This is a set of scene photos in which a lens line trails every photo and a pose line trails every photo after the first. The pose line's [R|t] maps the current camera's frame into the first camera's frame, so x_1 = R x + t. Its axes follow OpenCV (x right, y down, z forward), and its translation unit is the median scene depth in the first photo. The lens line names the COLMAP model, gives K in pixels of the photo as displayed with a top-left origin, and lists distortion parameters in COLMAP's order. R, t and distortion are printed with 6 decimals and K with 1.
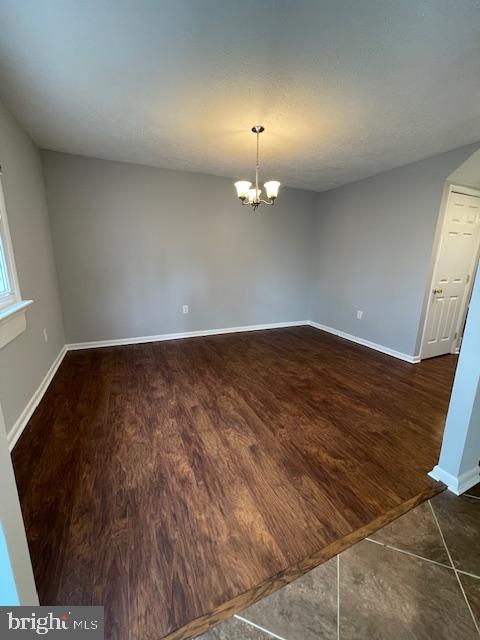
lens RADIAL K [[260.5, 0, 239.1], [0, 260.5, 314.2], [0, 0, 1]] dist [-0.011709, 0.000025]
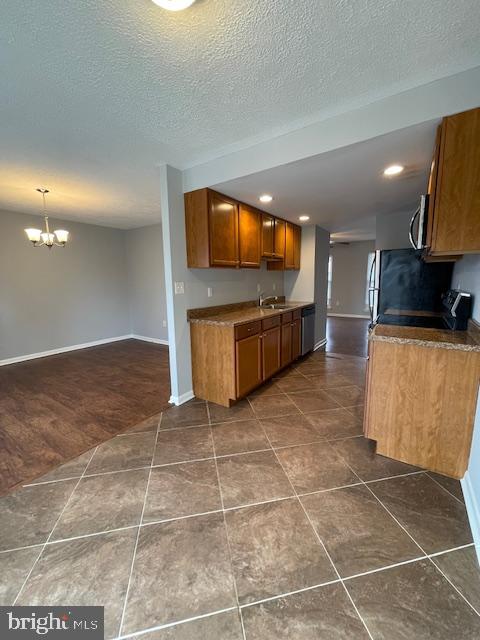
lens RADIAL K [[255.6, 0, 241.1], [0, 255.6, 315.1], [0, 0, 1]] dist [-0.003075, -0.000053]
pose [[0.841184, -0.097037, 0.531972, 0.210344], [0.133216, 0.990634, -0.029947, 0.105838], [-0.524083, 0.096058, 0.846232, -0.697220]]
